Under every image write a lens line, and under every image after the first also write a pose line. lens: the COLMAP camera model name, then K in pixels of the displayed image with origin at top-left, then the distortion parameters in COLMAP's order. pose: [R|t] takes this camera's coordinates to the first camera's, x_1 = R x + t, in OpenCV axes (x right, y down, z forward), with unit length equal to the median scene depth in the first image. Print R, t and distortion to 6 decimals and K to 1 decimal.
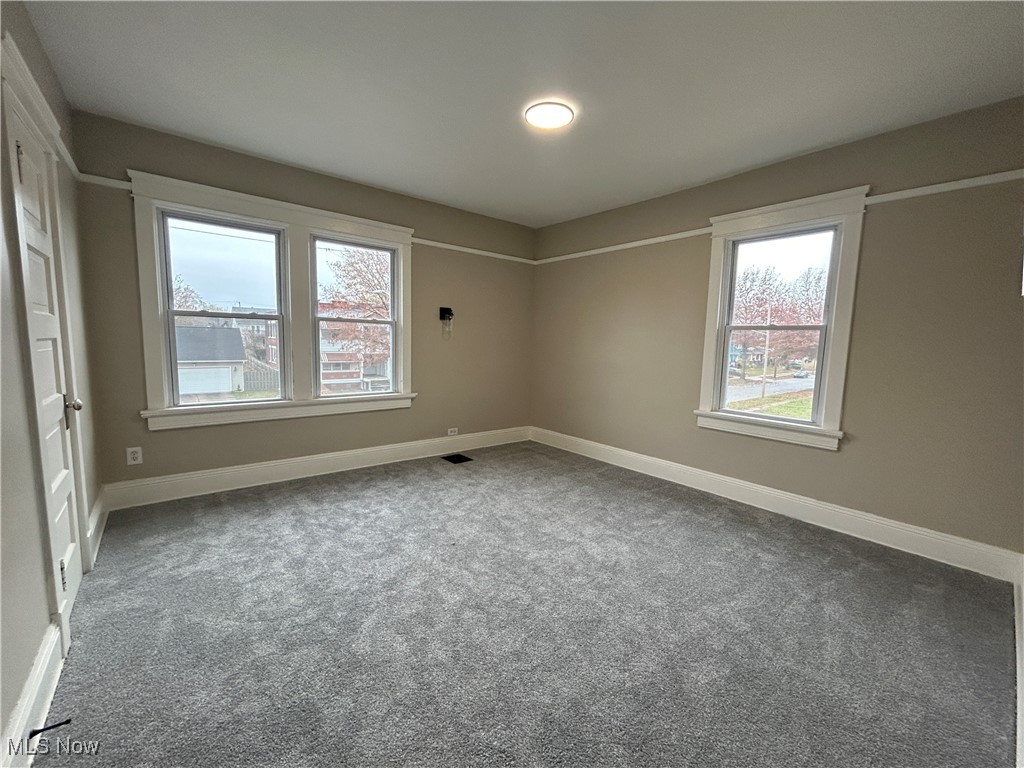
lens RADIAL K [[414.4, 0, 509.9], [0, 414.4, 383.5], [0, 0, 1]] dist [0.001399, 0.000376]
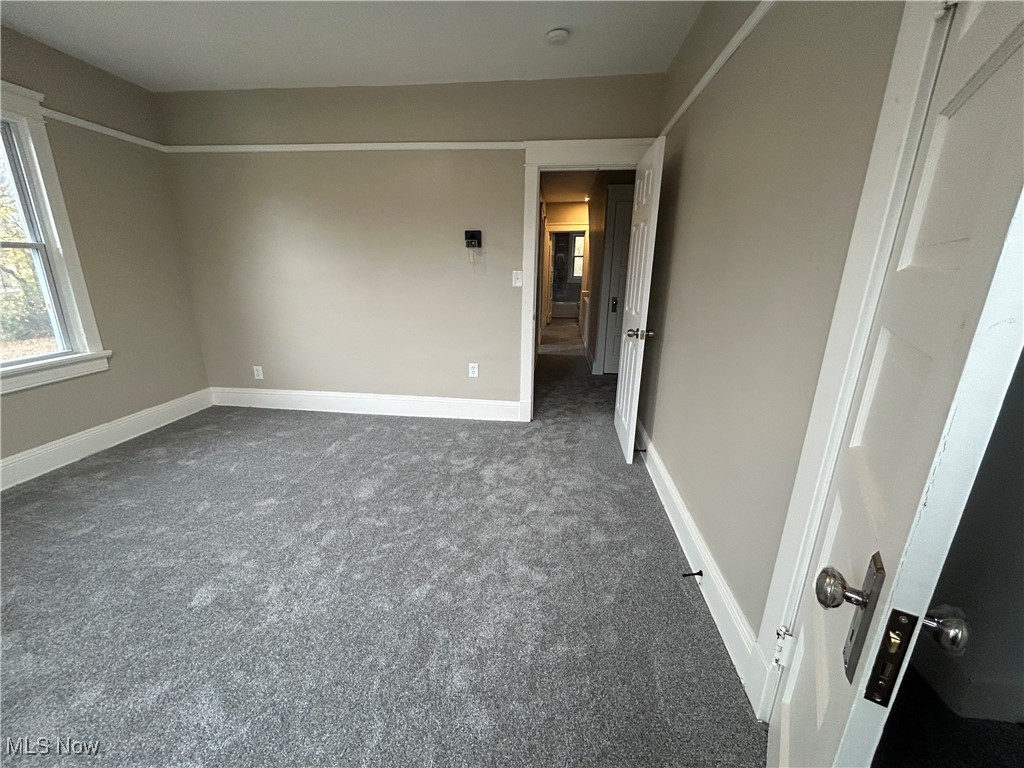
lens RADIAL K [[414.4, 0, 509.9], [0, 414.4, 383.5], [0, 0, 1]] dist [0.001399, 0.000376]
pose [[-0.696675, -0.234374, 0.678022, -0.656327], [0.041087, 0.930540, 0.363879, -0.148806], [-0.716210, 0.281363, -0.638654, 0.961741]]
